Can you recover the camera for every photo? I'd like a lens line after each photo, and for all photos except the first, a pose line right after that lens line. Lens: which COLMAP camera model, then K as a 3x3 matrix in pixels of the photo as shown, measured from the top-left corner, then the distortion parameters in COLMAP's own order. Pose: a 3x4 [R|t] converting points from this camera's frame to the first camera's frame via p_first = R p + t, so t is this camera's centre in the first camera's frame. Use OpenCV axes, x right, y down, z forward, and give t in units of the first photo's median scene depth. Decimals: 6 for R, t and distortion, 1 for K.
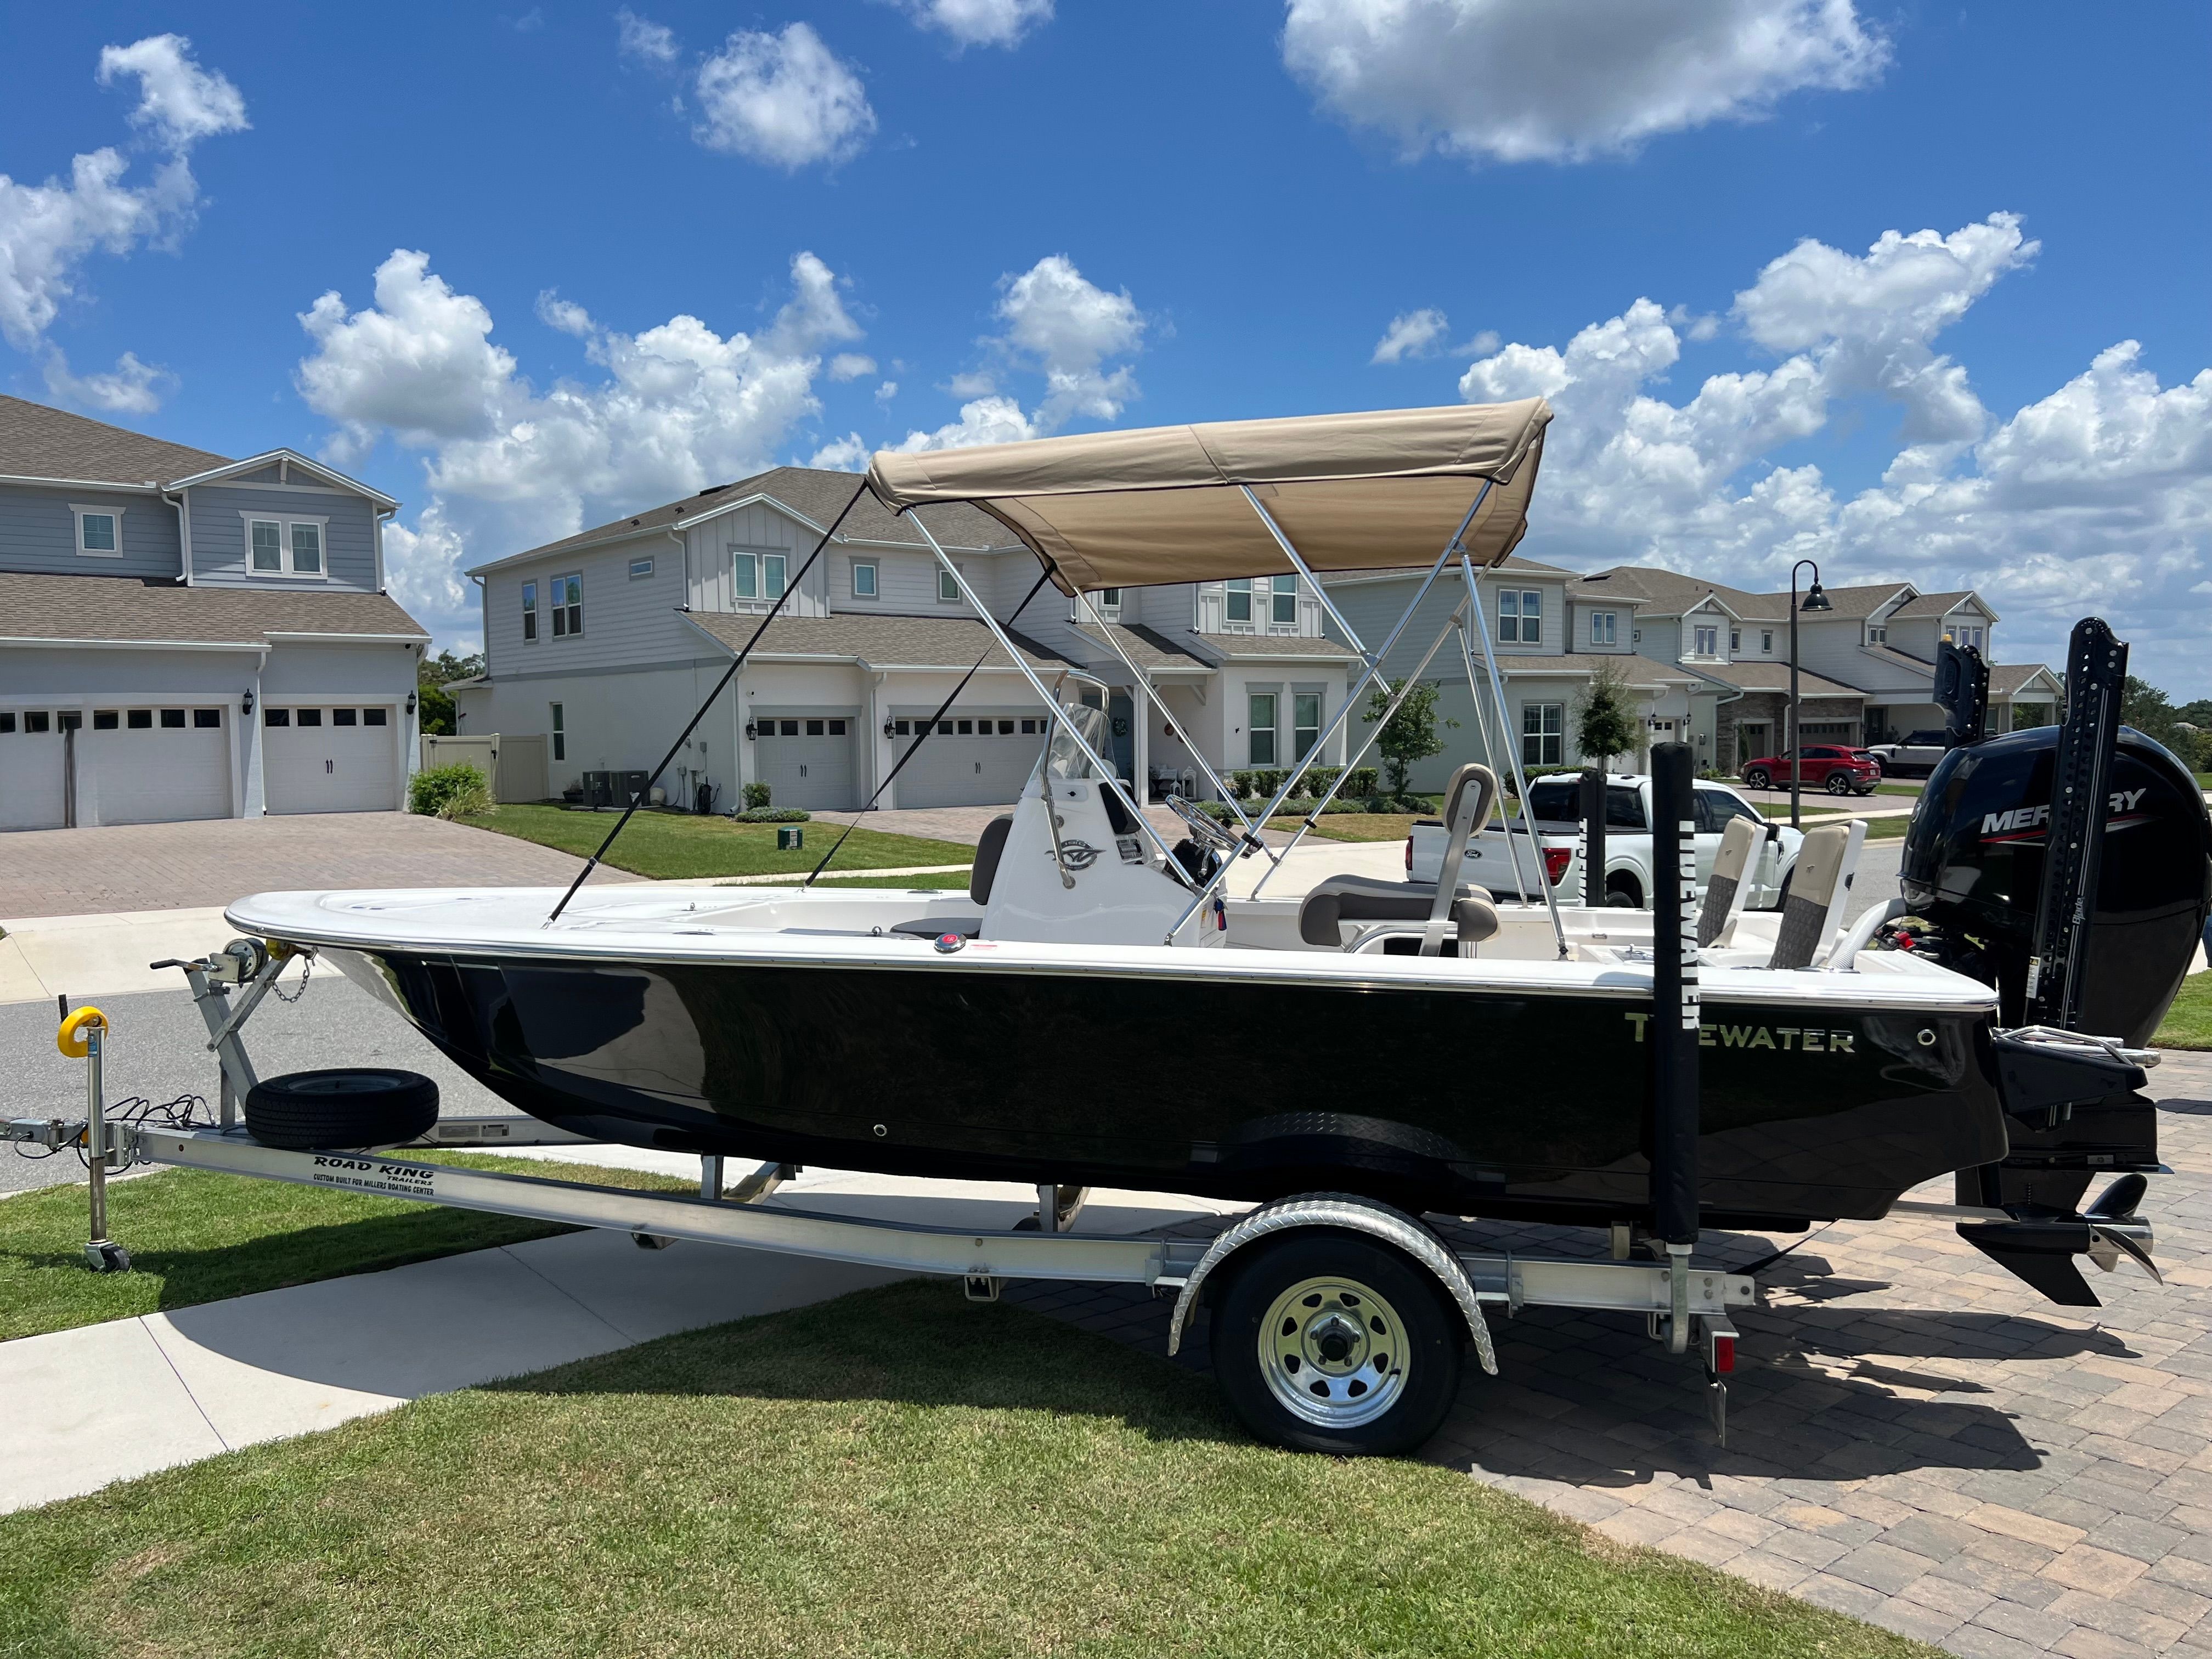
lens RADIAL K [[1652.7, 0, 1106.0], [0, 1652.7, 829.5], [0, 0, 1]] dist [0.021447, -0.018195]
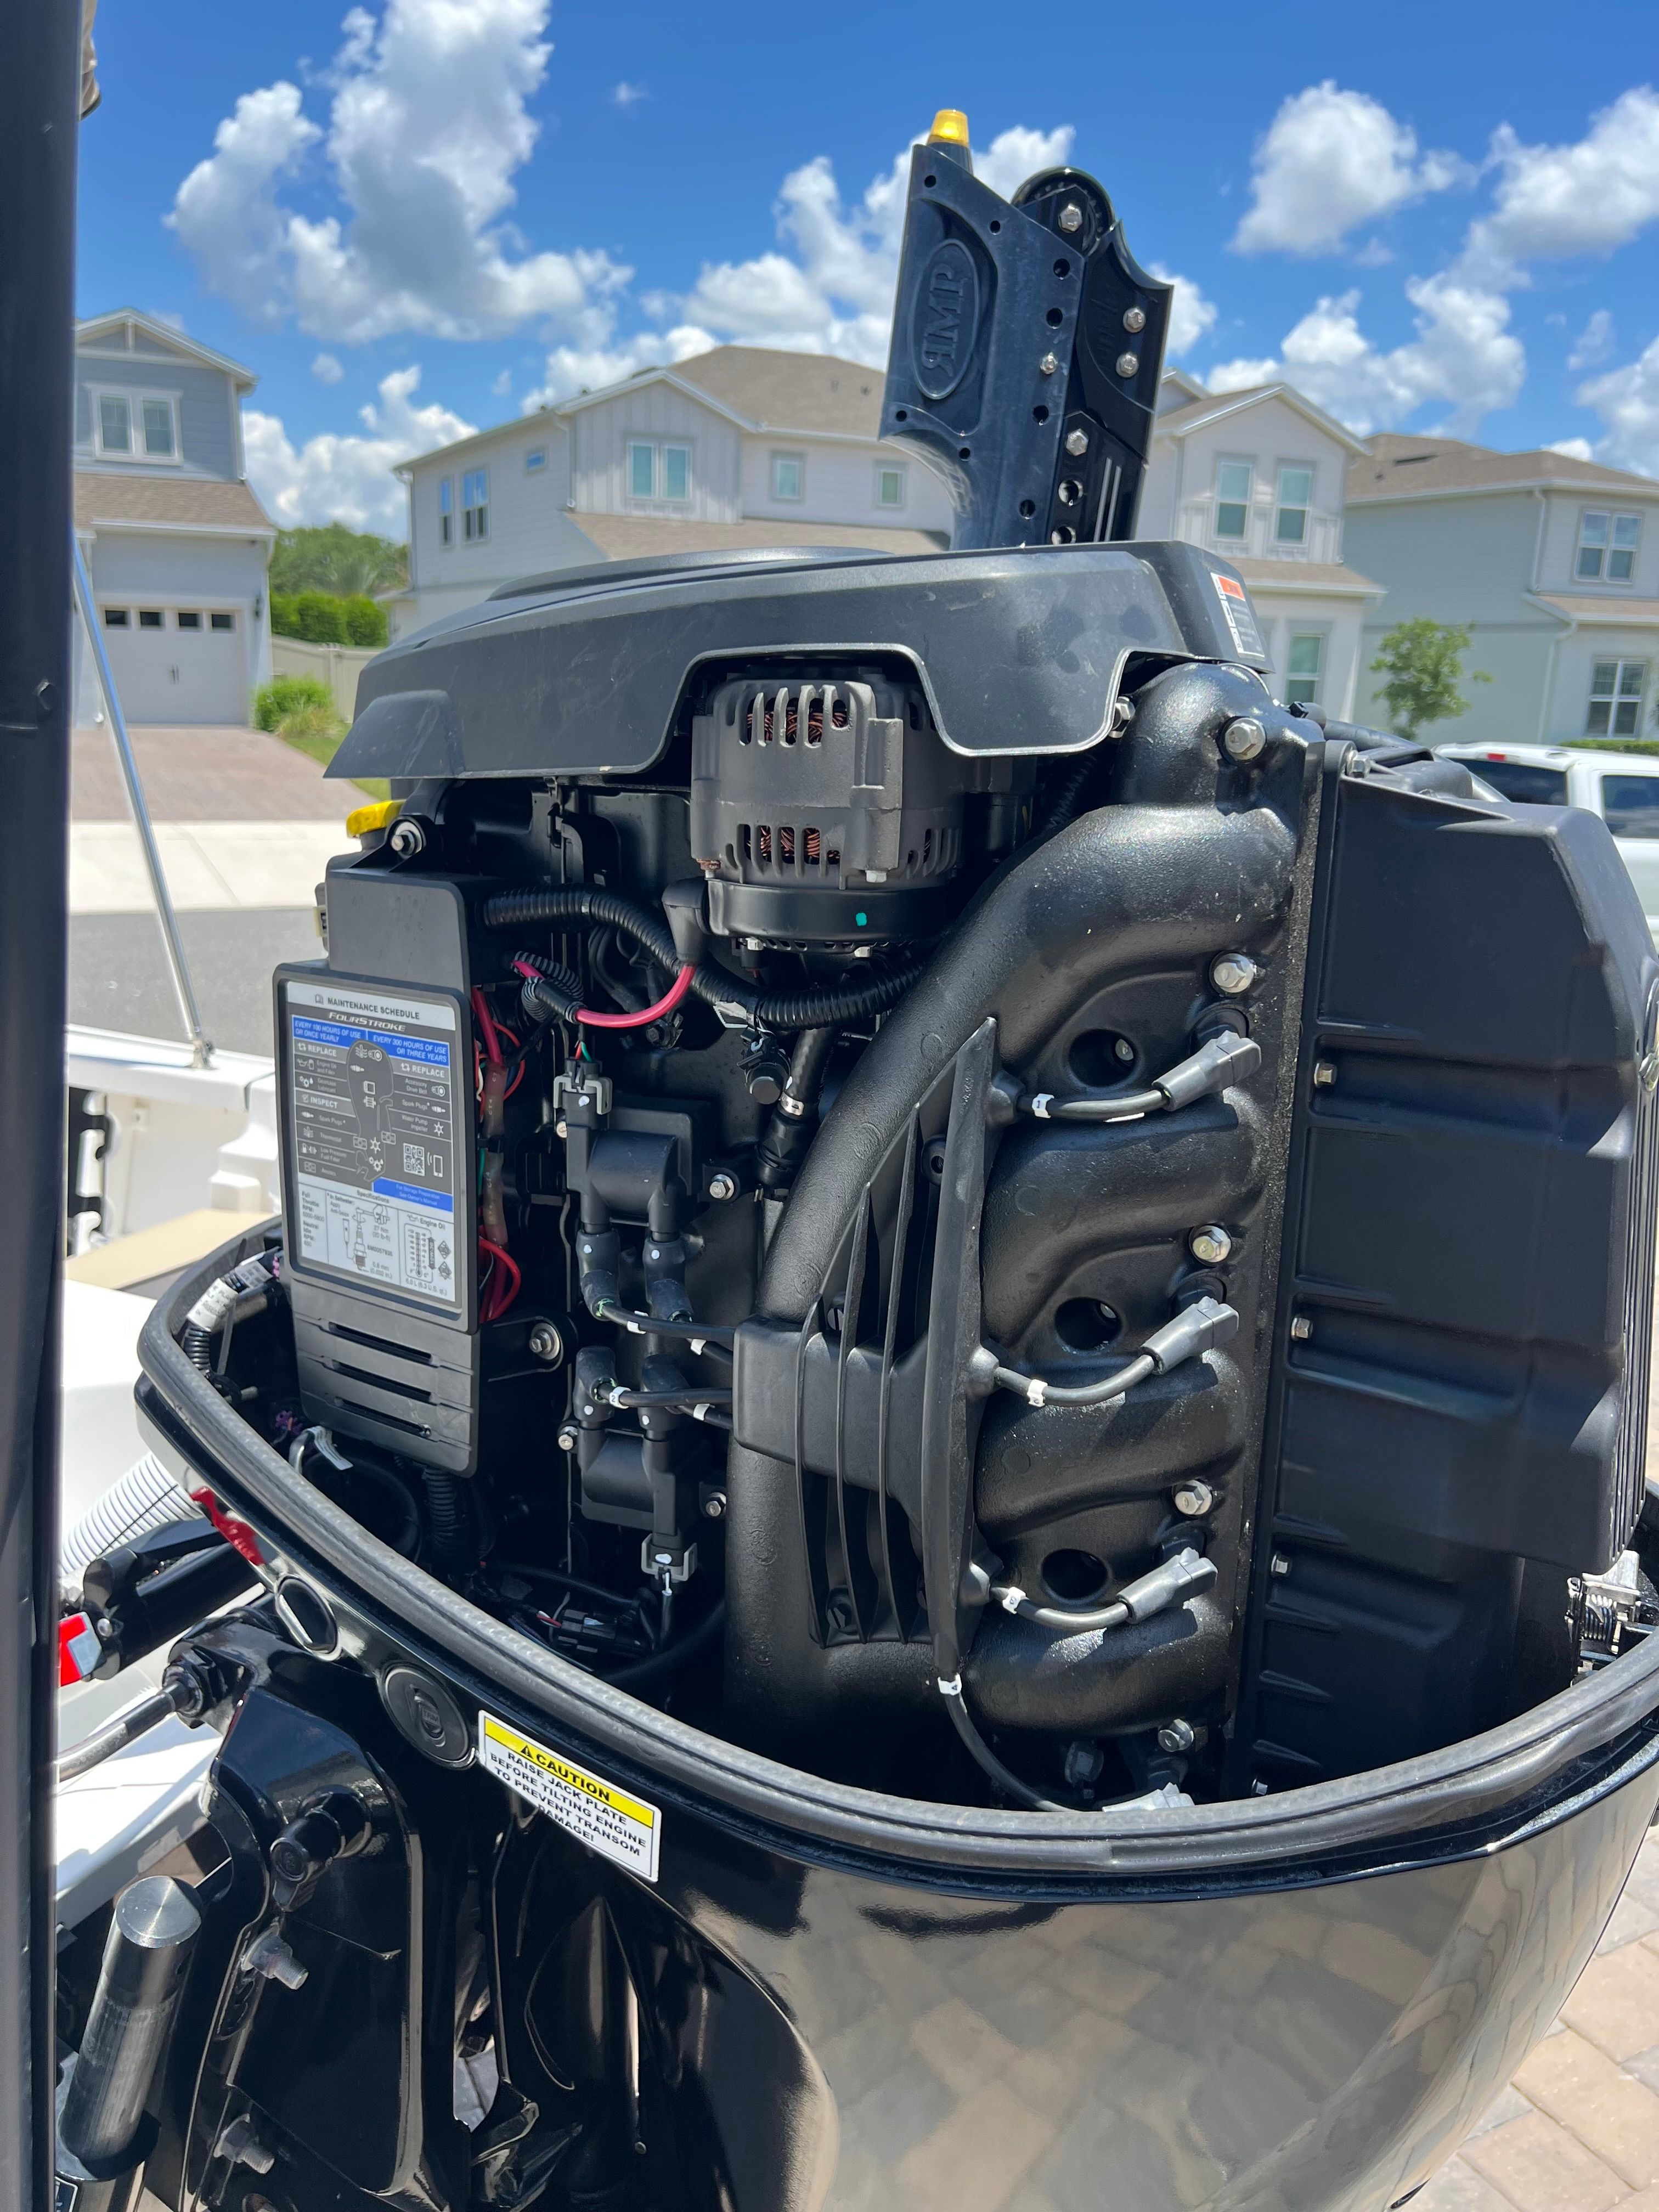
lens RADIAL K [[1632.6, 0, 809.4], [0, 1632.6, 1151.8], [0, 0, 1]] dist [-0.002713, -0.005513]
pose [[0.973592, 0.099559, -0.205444, 0.092938], [-0.051047, 0.972052, 0.229150, -0.005219], [0.222516, -0.212611, 0.951464, 0.137547]]
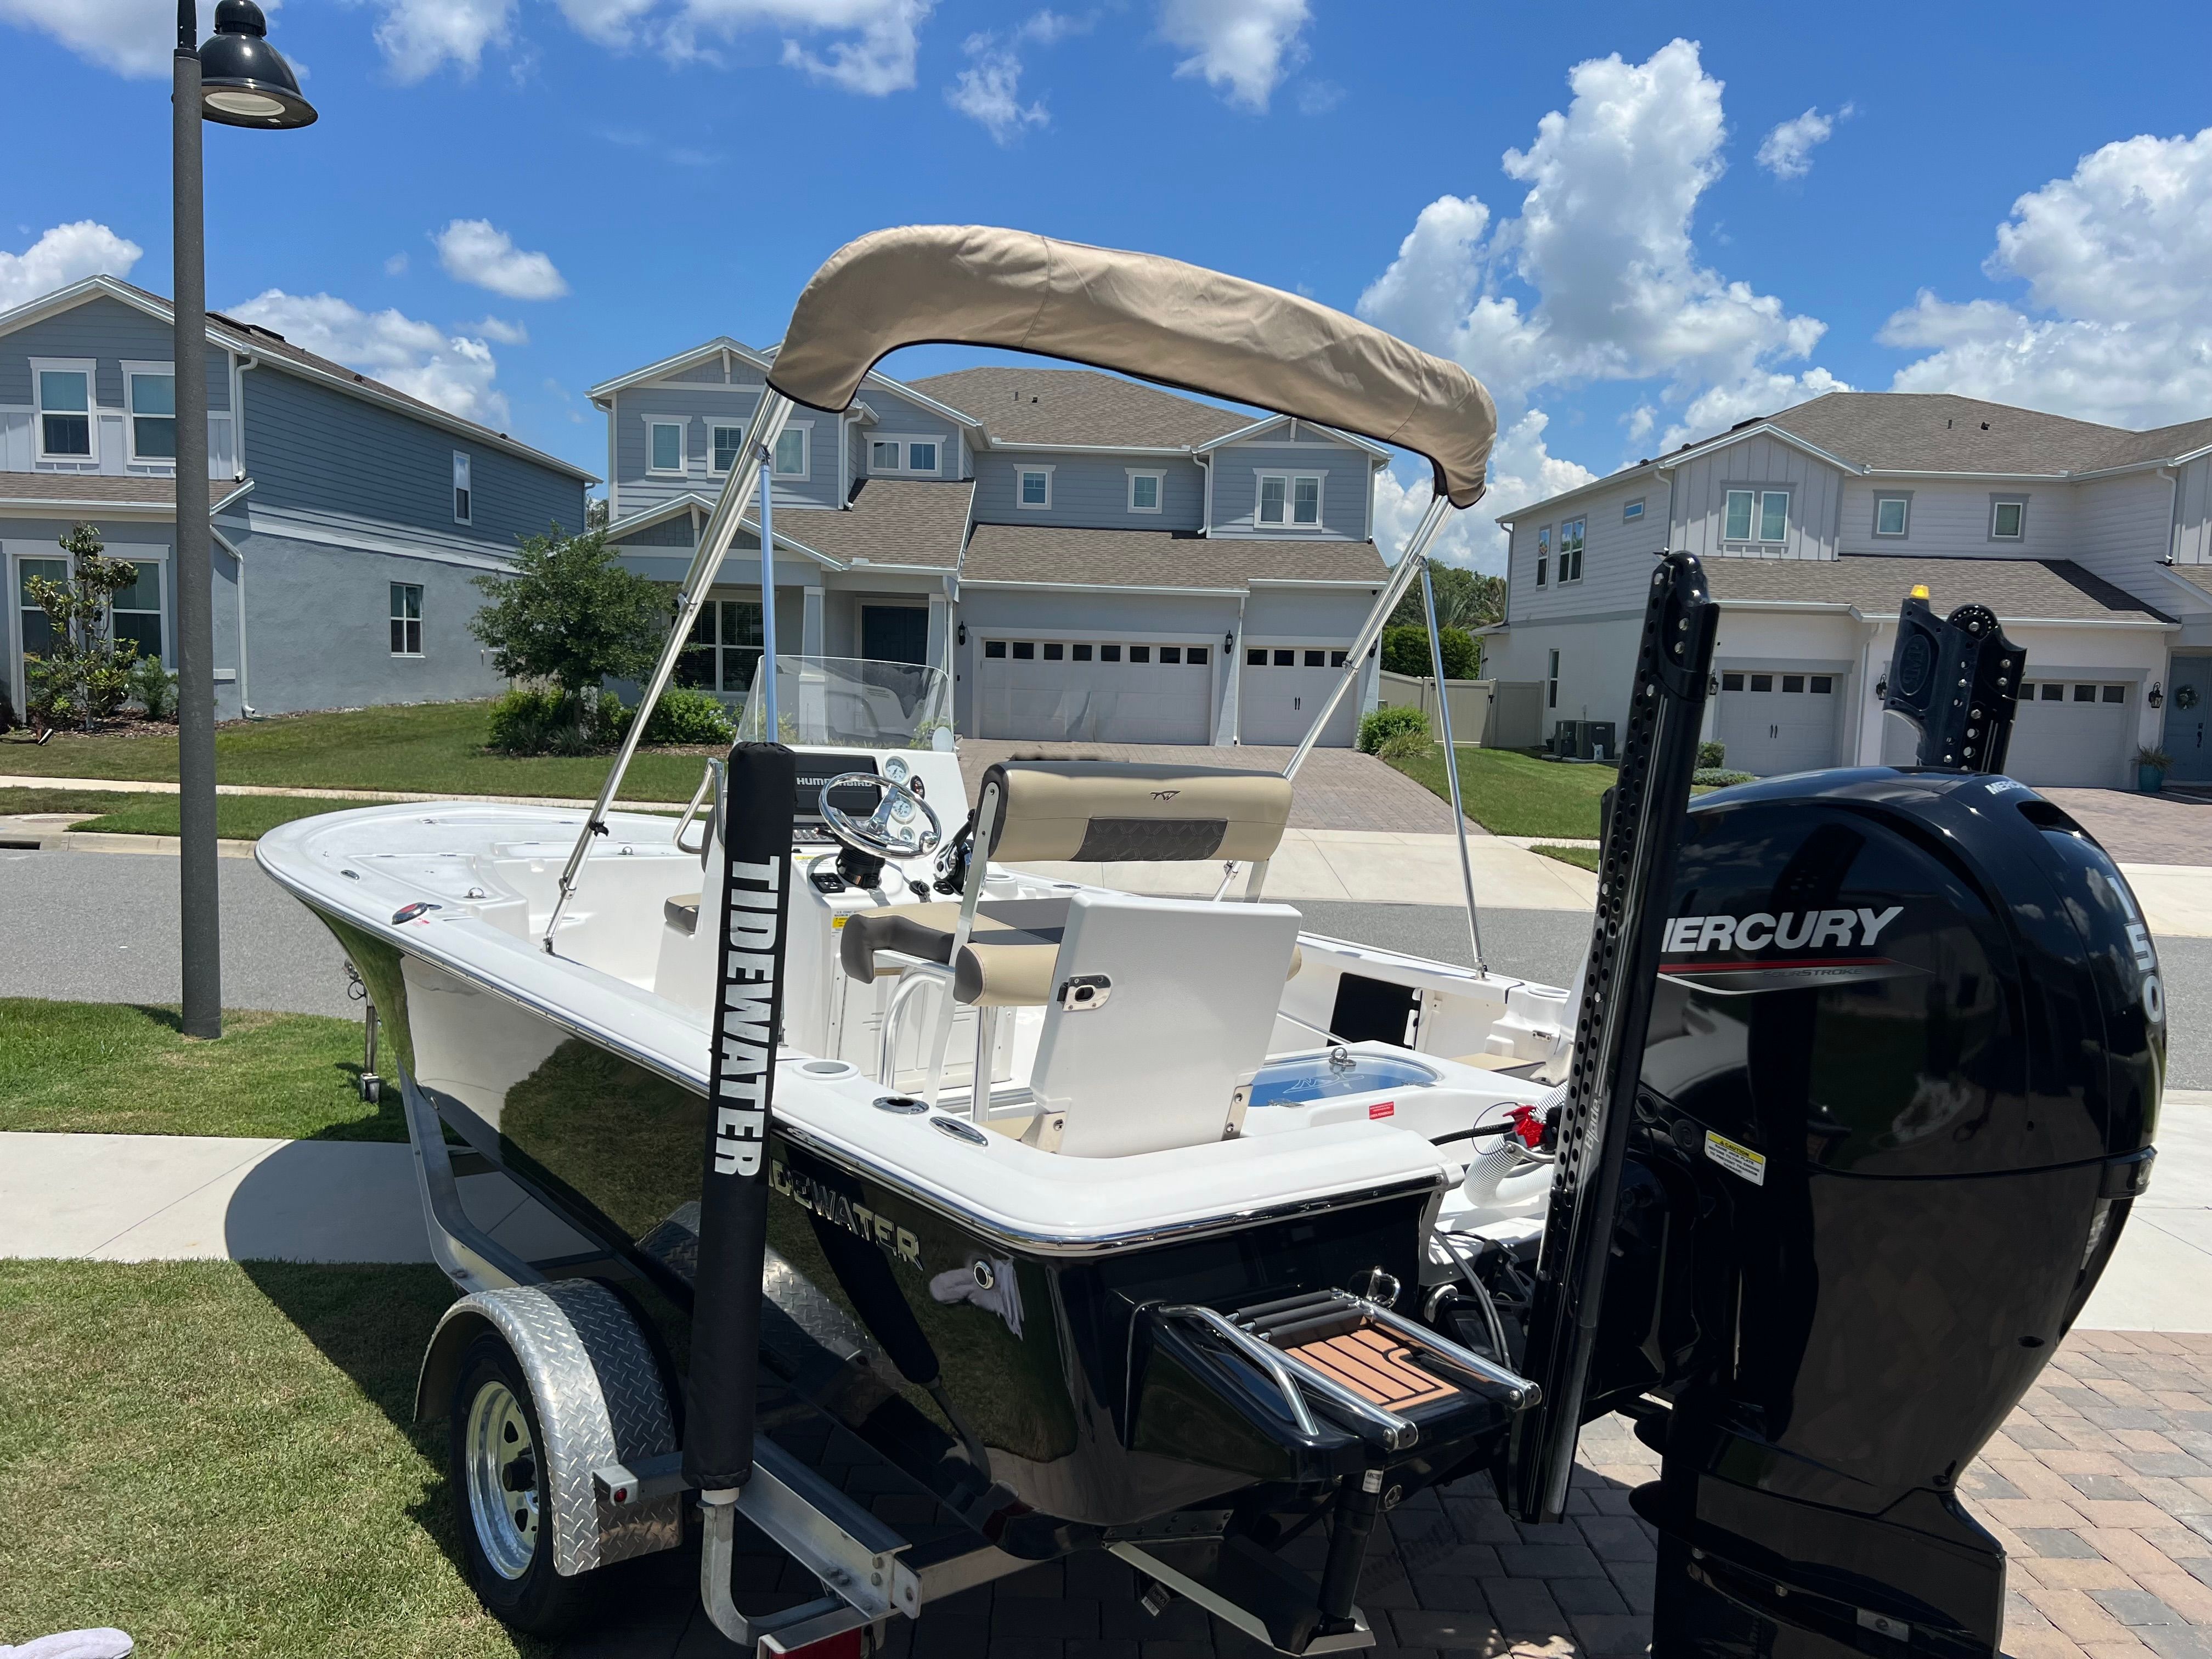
lens RADIAL K [[1644.5, 0, 1154.0], [0, 1644.5, 862.9], [0, 0, 1]] dist [0.098182, -0.145463]
pose [[0.794262, 0.105001, -0.598433, 0.111124], [-0.074084, 0.994341, 0.076140, -0.008734], [0.603041, -0.016141, 0.797547, 0.072088]]
